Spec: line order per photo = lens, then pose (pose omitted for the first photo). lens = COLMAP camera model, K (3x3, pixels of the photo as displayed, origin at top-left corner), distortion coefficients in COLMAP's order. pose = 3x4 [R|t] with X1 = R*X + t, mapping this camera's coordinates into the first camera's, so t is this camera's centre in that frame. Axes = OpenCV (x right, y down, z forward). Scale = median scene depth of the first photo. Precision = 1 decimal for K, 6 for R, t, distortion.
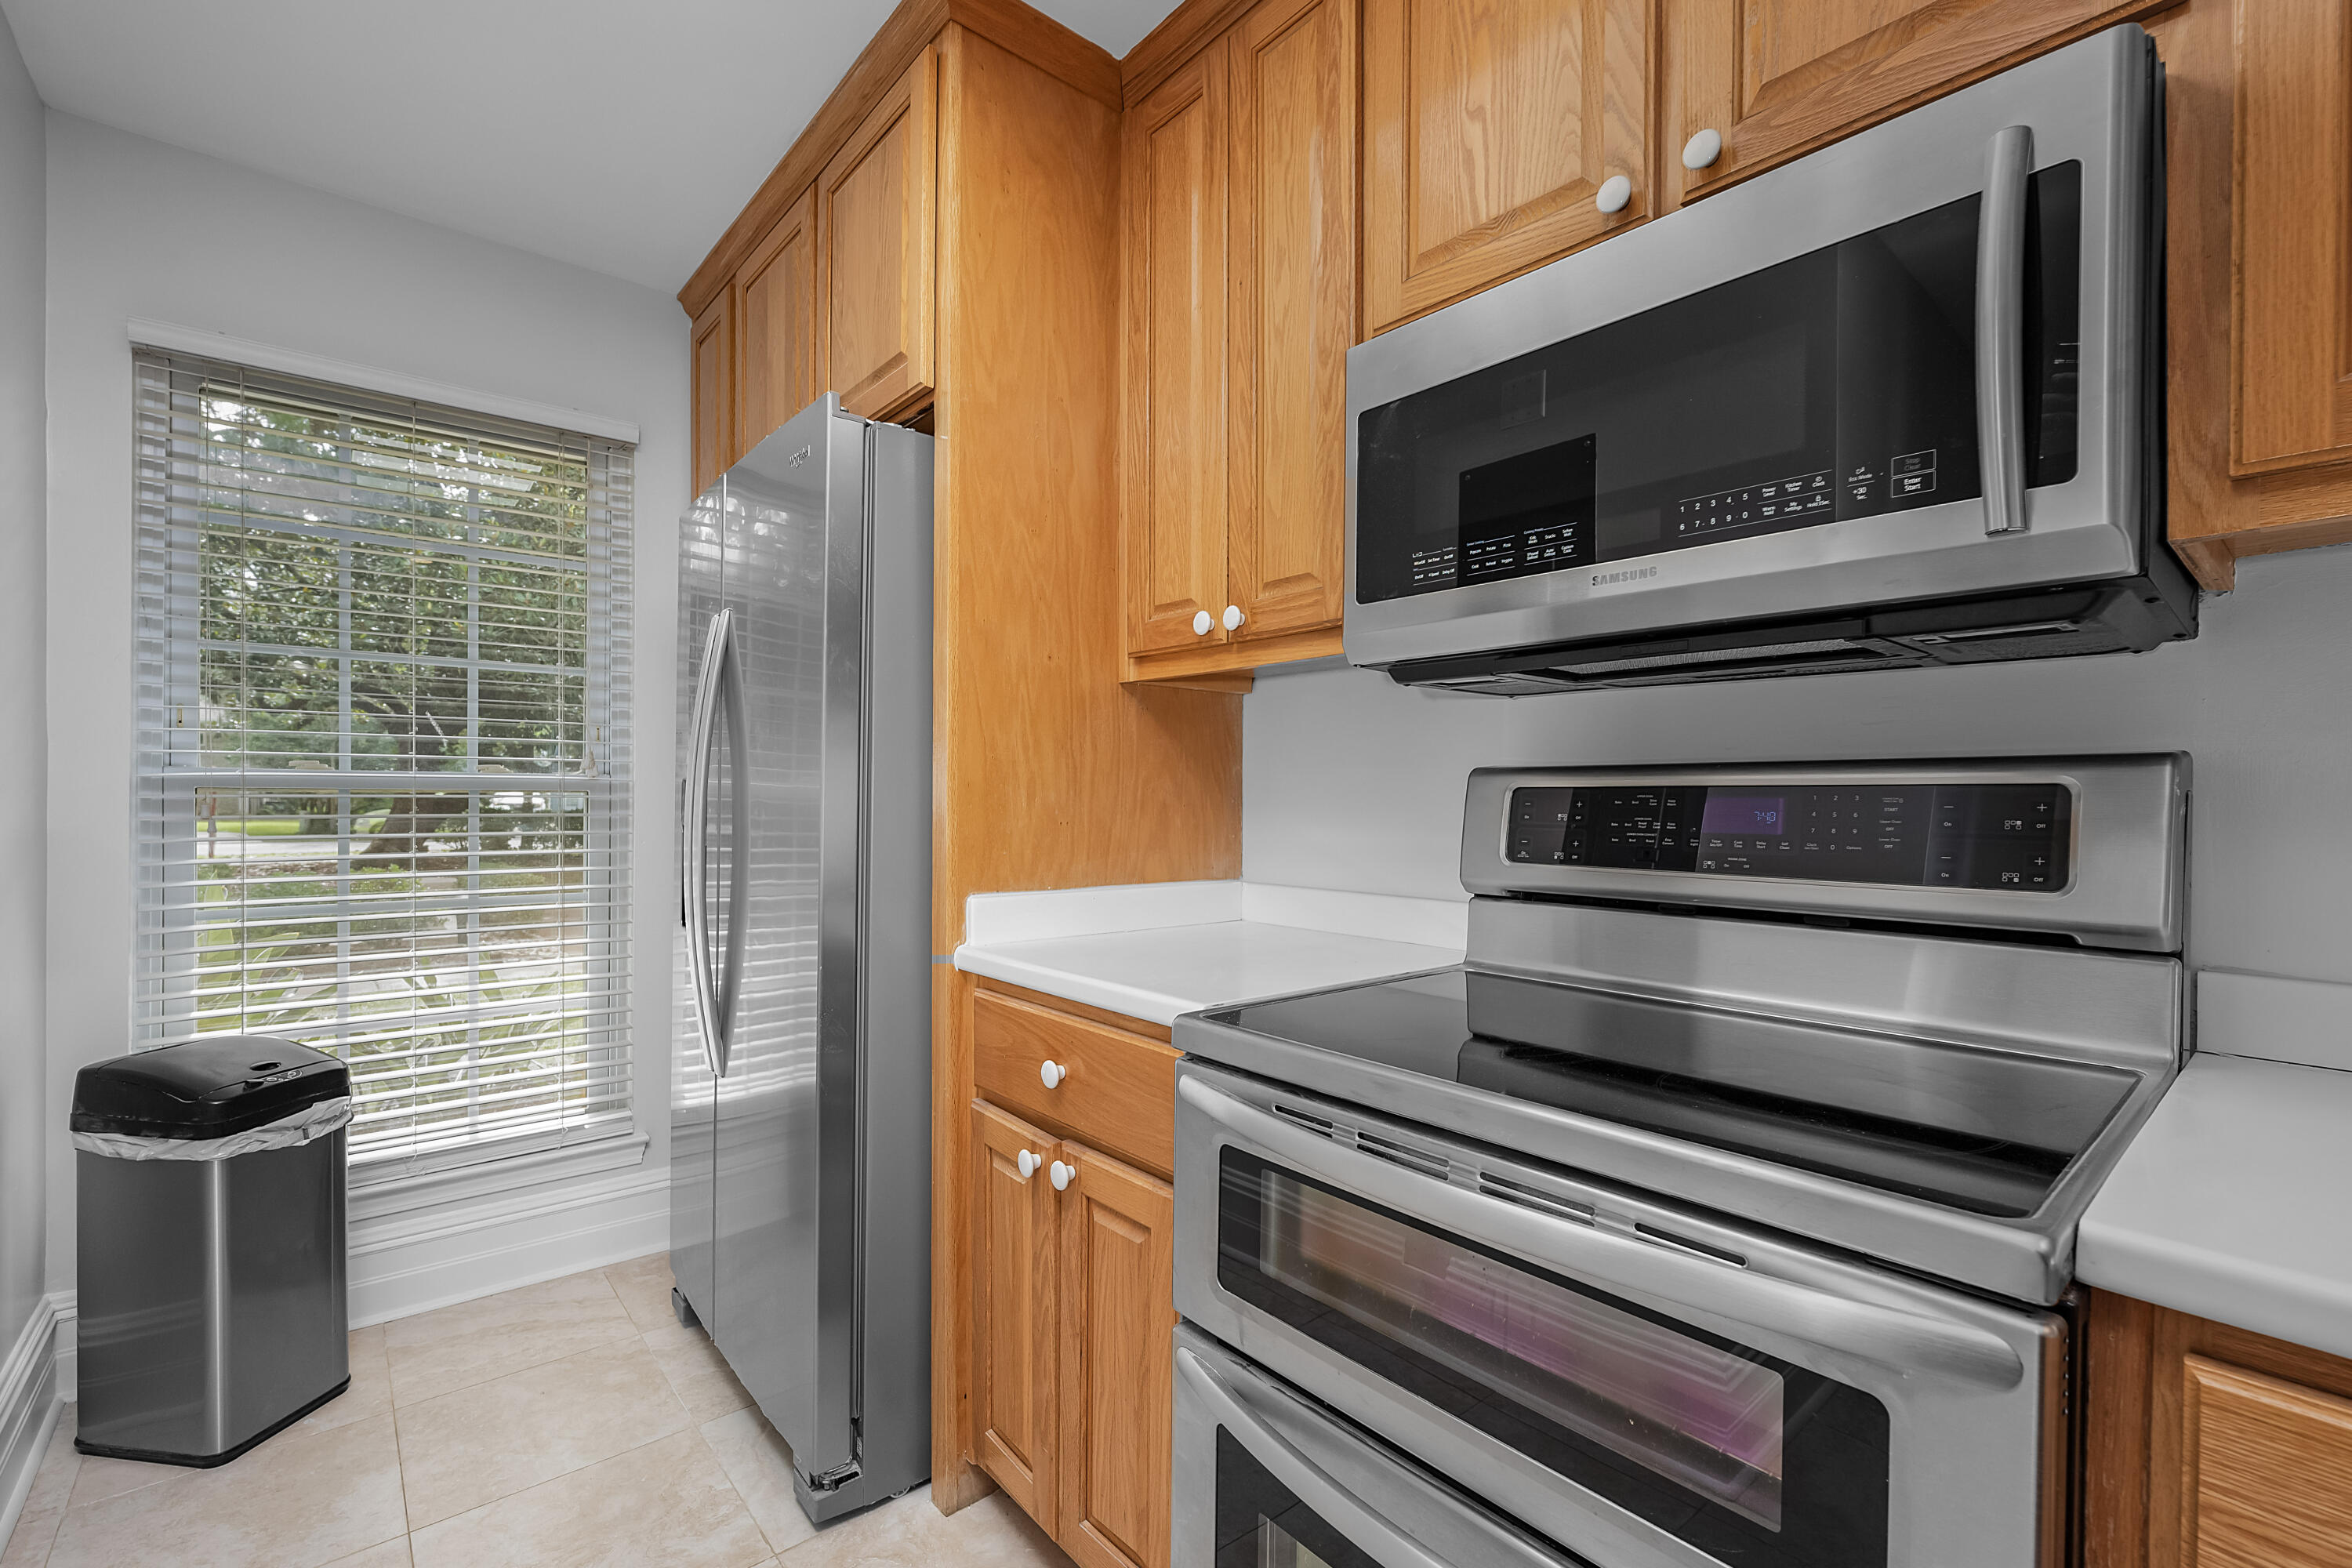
lens RADIAL K [[1011.6, 0, 1179.9], [0, 1011.6, 806.0], [0, 0, 1]] dist [-0.002978, -0.000571]
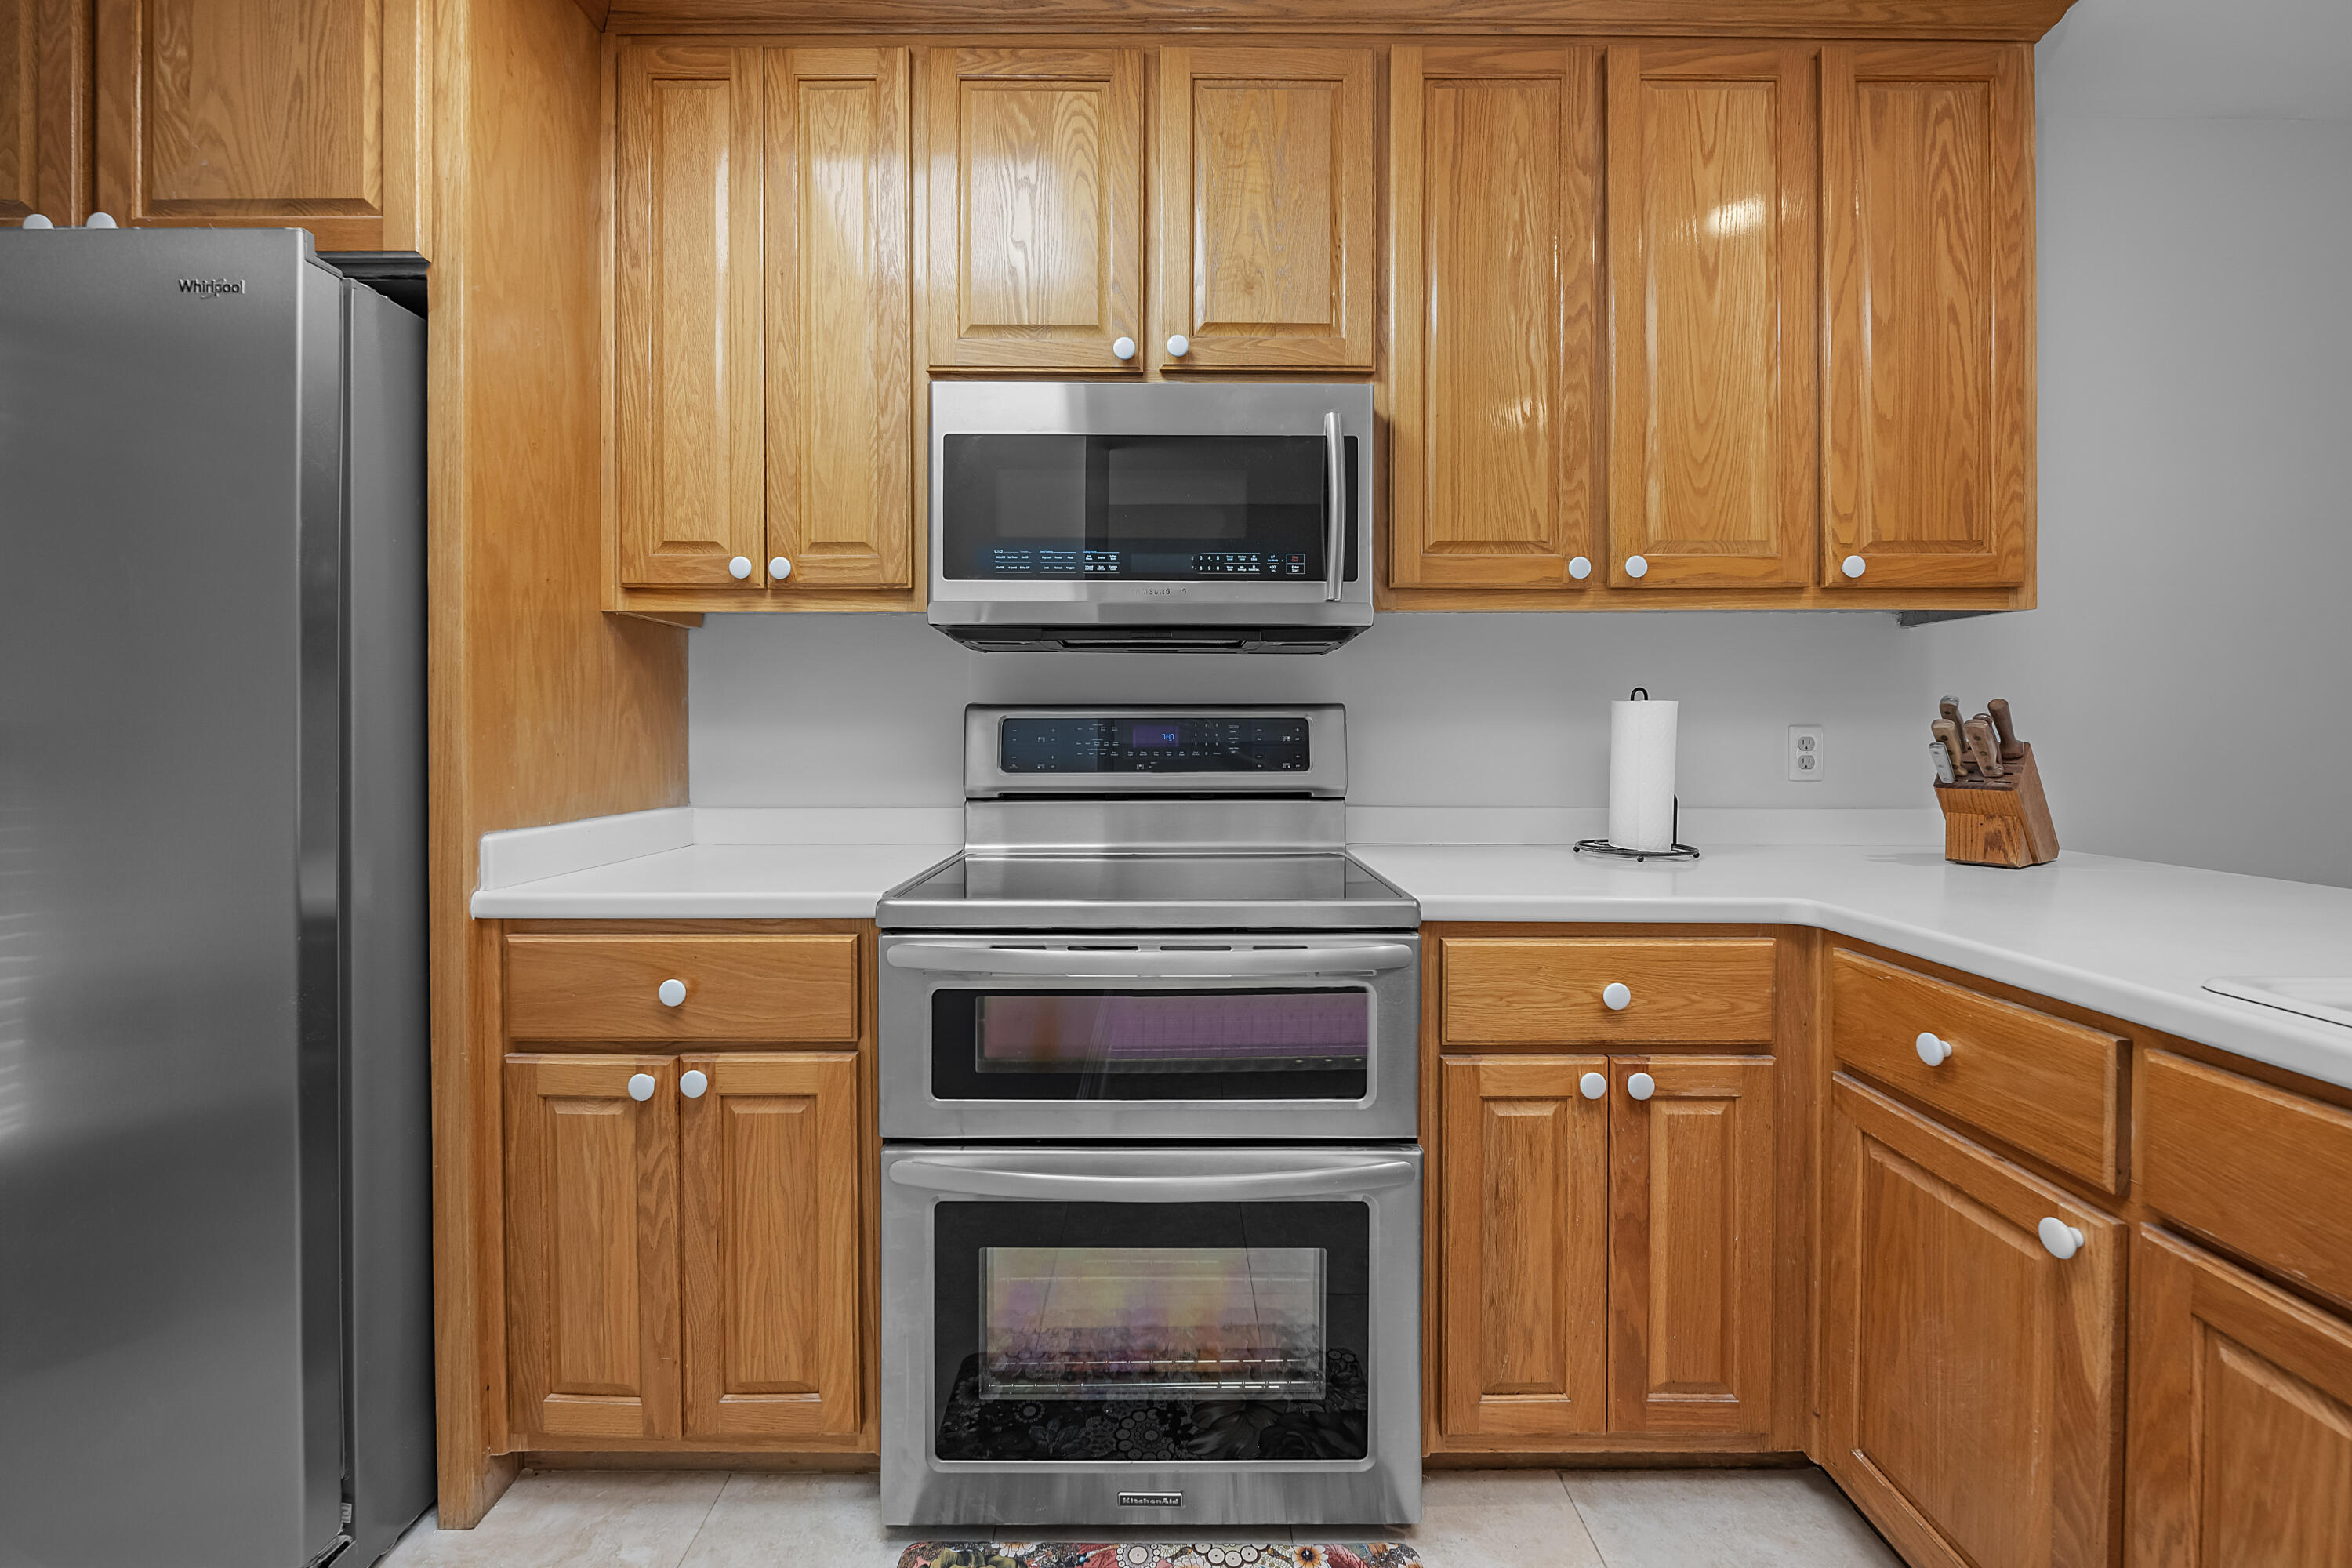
lens RADIAL K [[969.4, 0, 1173.2], [0, 969.4, 736.3], [0, 0, 1]] dist [-0.002783, 0.000007]
pose [[0.647605, -0.010019, 0.761911, -0.562341], [0.010825, 0.999934, 0.003948, 0.003211], [-0.761899, 0.005691, 0.647670, -0.040472]]
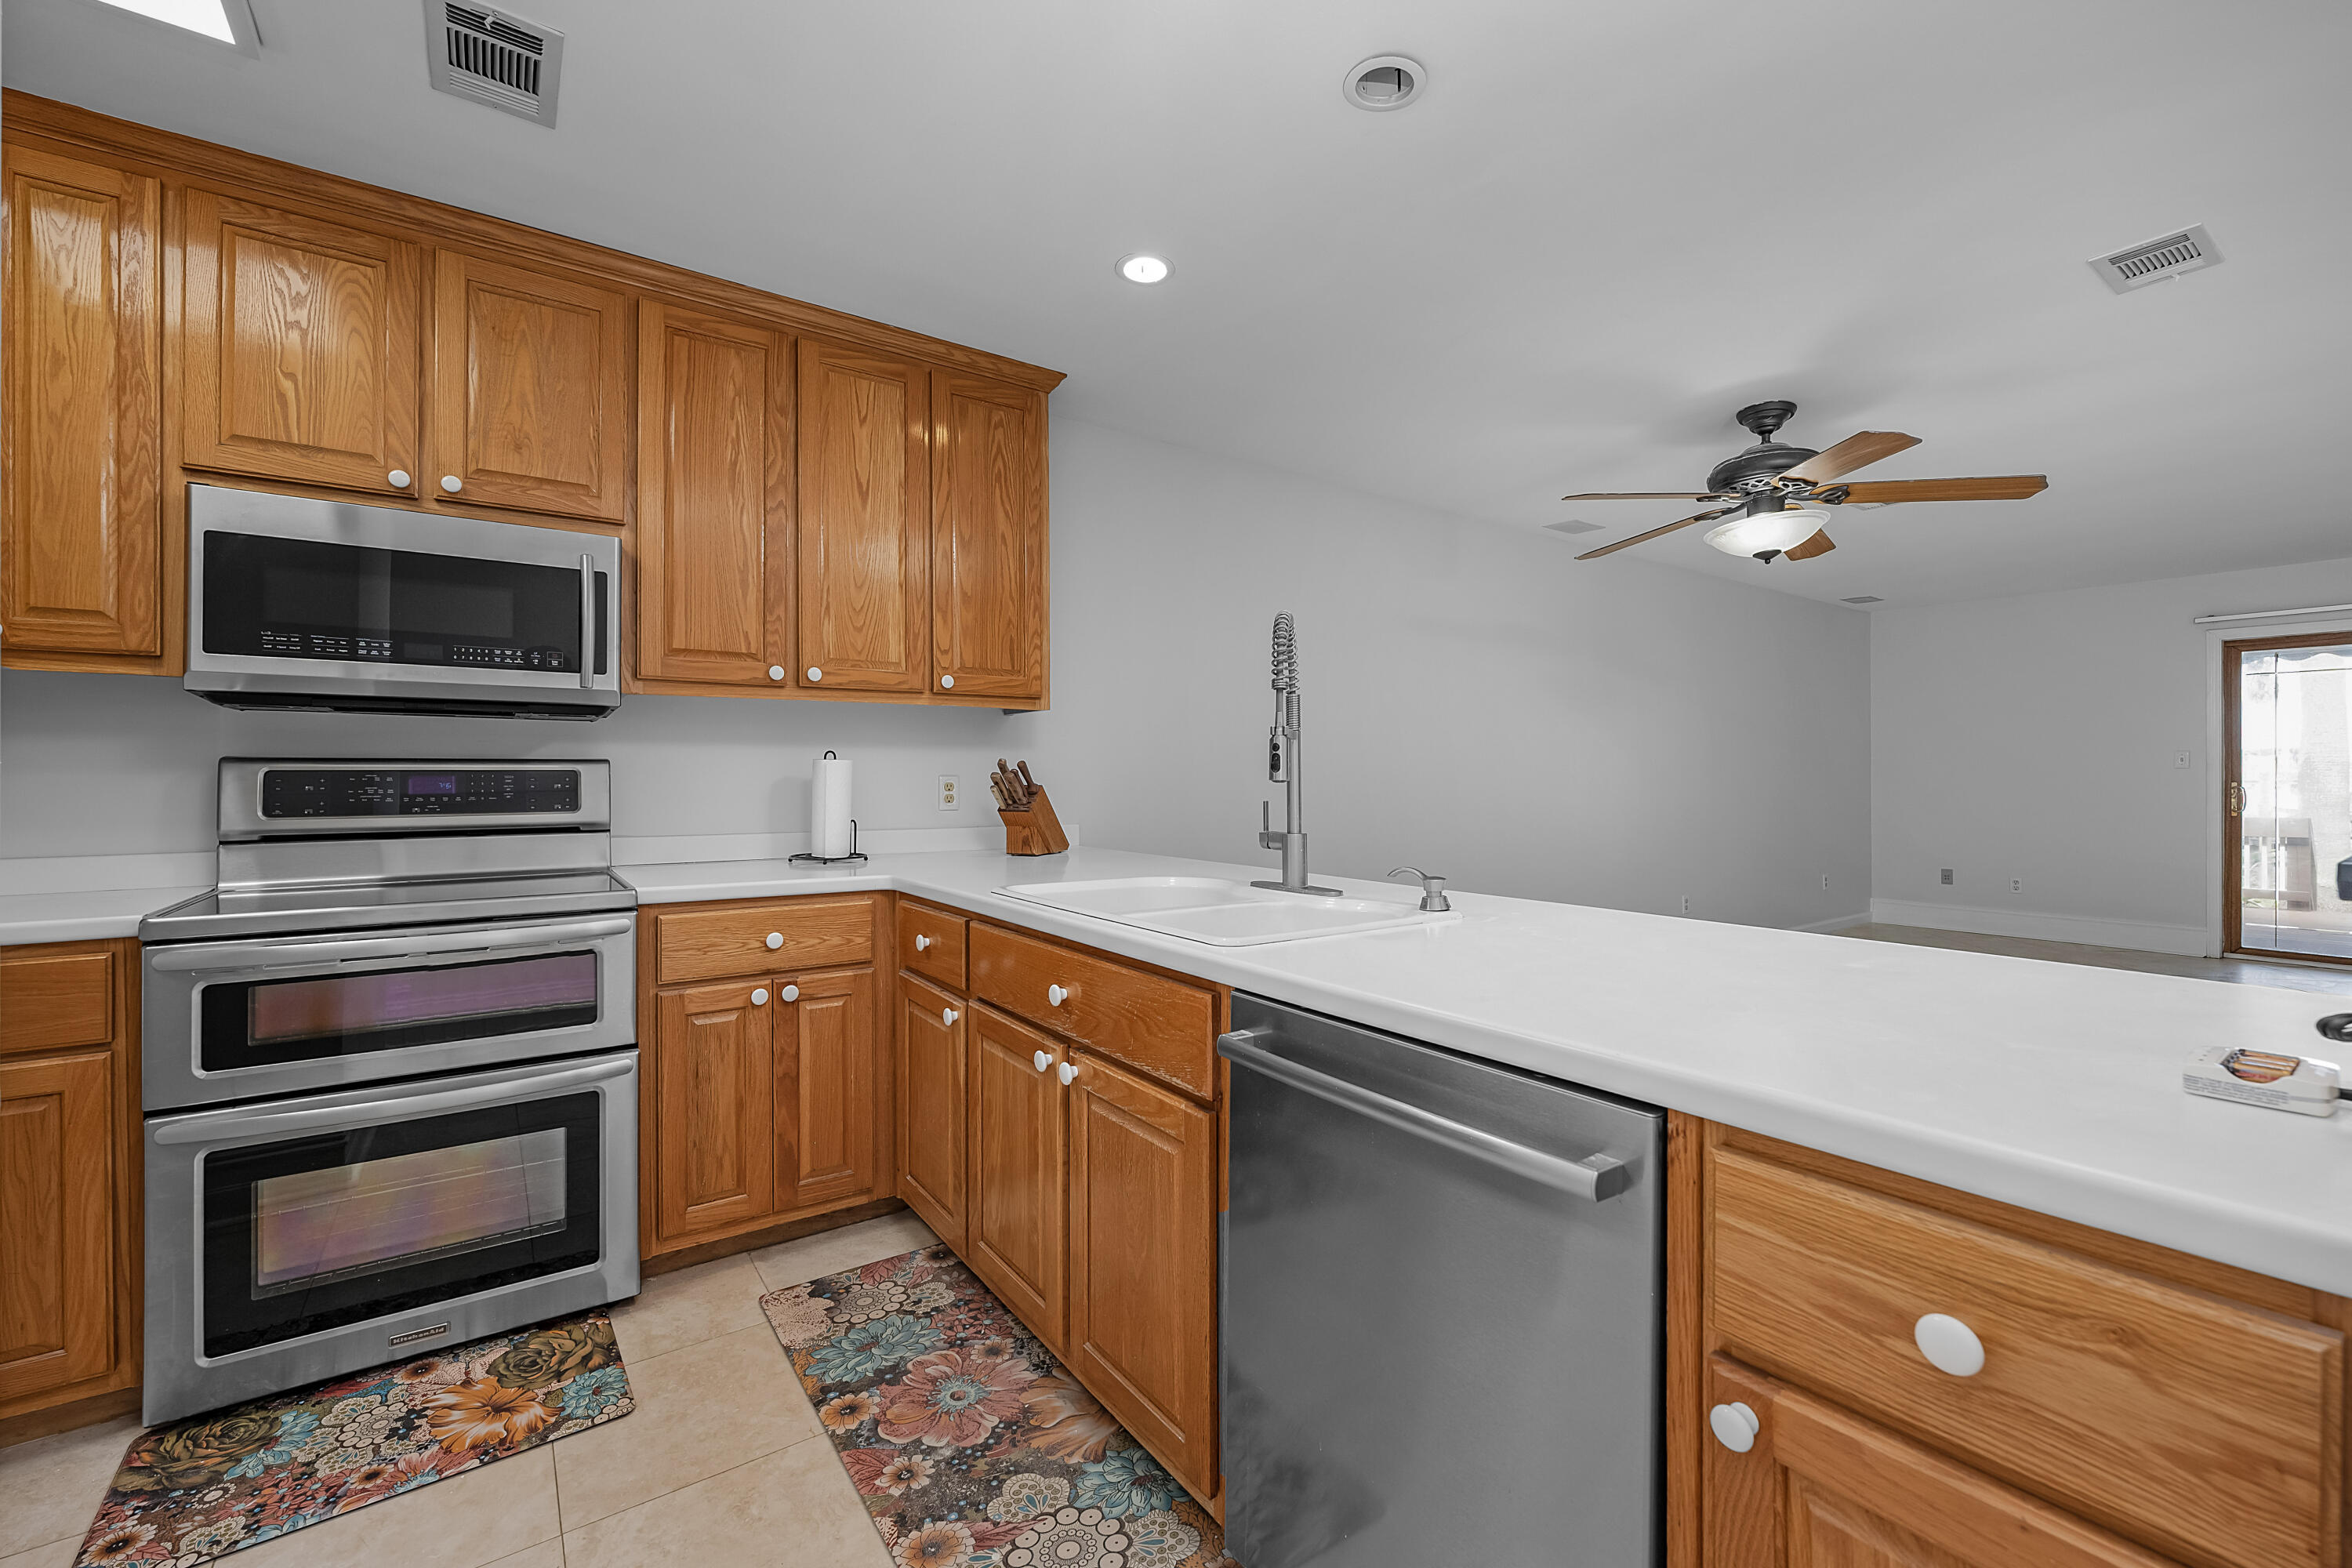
lens RADIAL K [[964.9, 0, 1171.5], [0, 964.9, 771.9], [0, 0, 1]] dist [-0.007117, 0.000373]
pose [[0.092638, -0.001236, 0.995699, -1.087449], [0.012183, 0.999926, 0.000107, 0.001264], [-0.995625, 0.012121, 0.092646, -0.578068]]
